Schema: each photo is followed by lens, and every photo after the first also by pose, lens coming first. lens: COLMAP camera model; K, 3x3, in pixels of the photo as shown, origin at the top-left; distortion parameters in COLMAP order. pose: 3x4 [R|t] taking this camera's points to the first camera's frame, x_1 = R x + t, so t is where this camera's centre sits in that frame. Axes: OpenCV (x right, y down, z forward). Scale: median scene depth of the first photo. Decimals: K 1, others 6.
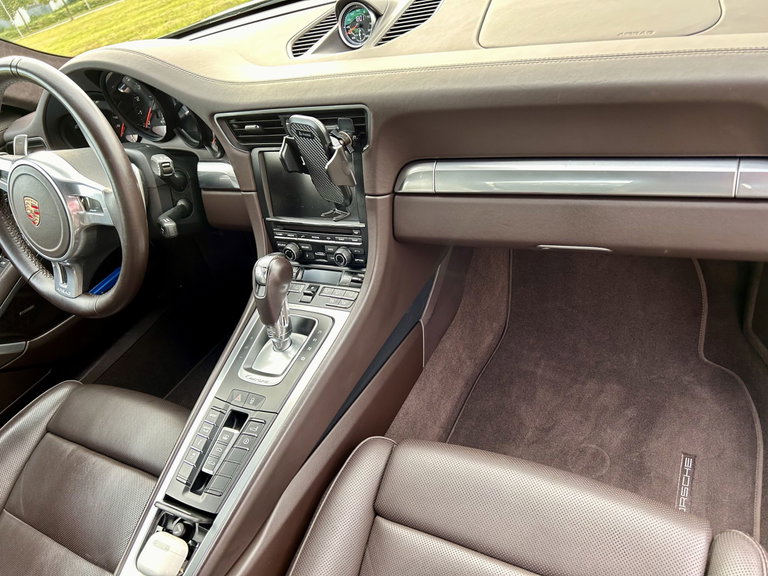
lens RADIAL K [[580.5, 0, 384.0], [0, 580.5, 288.0], [0, 0, 1]] dist [0.091436, -0.121854]
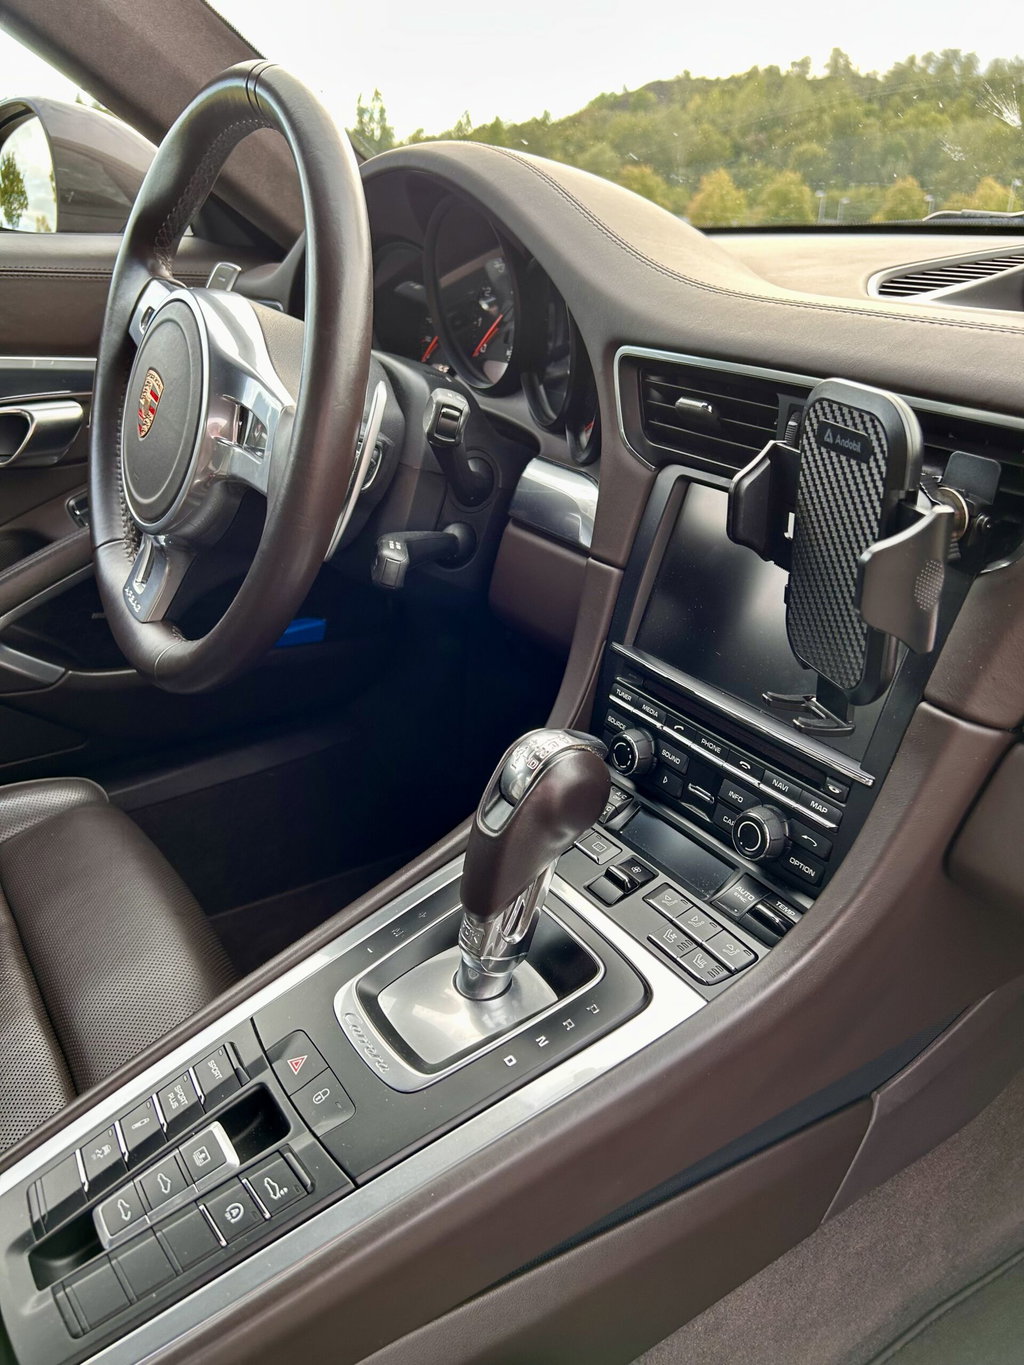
lens RADIAL K [[1031.7, 0, 485.1], [0, 1031.7, 702.8], [0, 0, 1]] dist [0.091436, -0.121854]
pose [[0.846485, 0.437808, -0.302965, -0.055921], [-0.467985, 0.883183, -0.031281, -0.027038], [0.253878, 0.168262, 0.952488, 0.370901]]
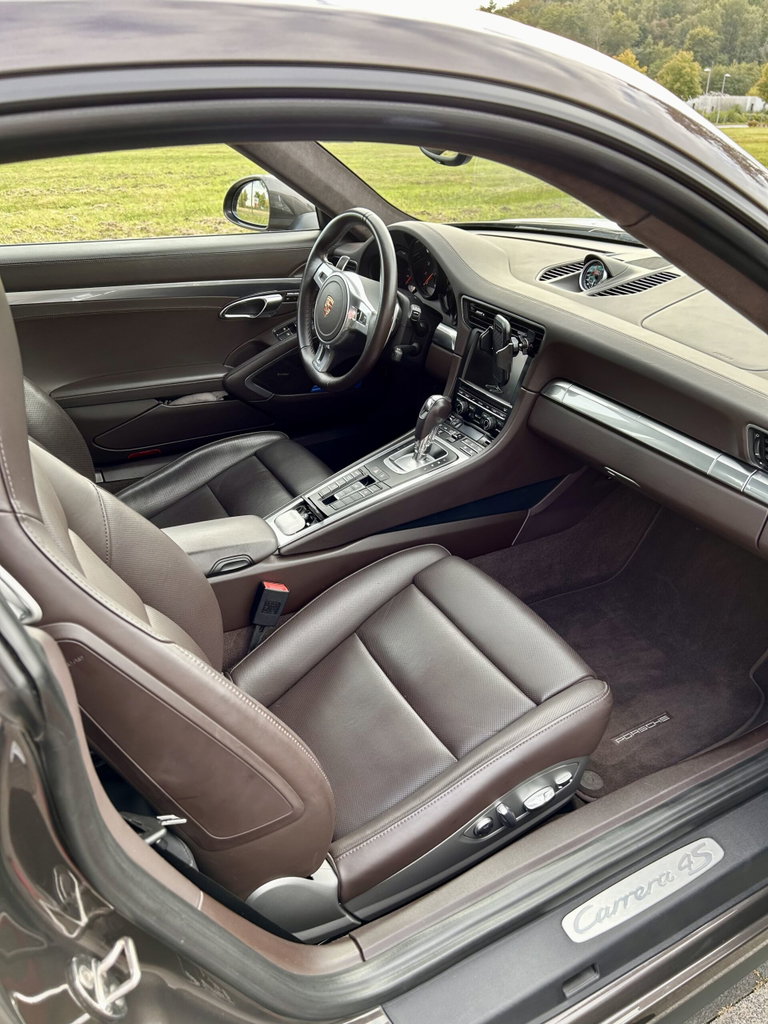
lens RADIAL K [[774.0, 0, 363.8], [0, 774.0, 527.2], [0, 0, 1]] dist [0.091436, -0.121854]
pose [[0.806355, 0.488691, -0.333126, 0.416502], [-0.494345, 0.866112, 0.073976, 0.166865], [0.324676, 0.105028, 0.939976, -0.780706]]
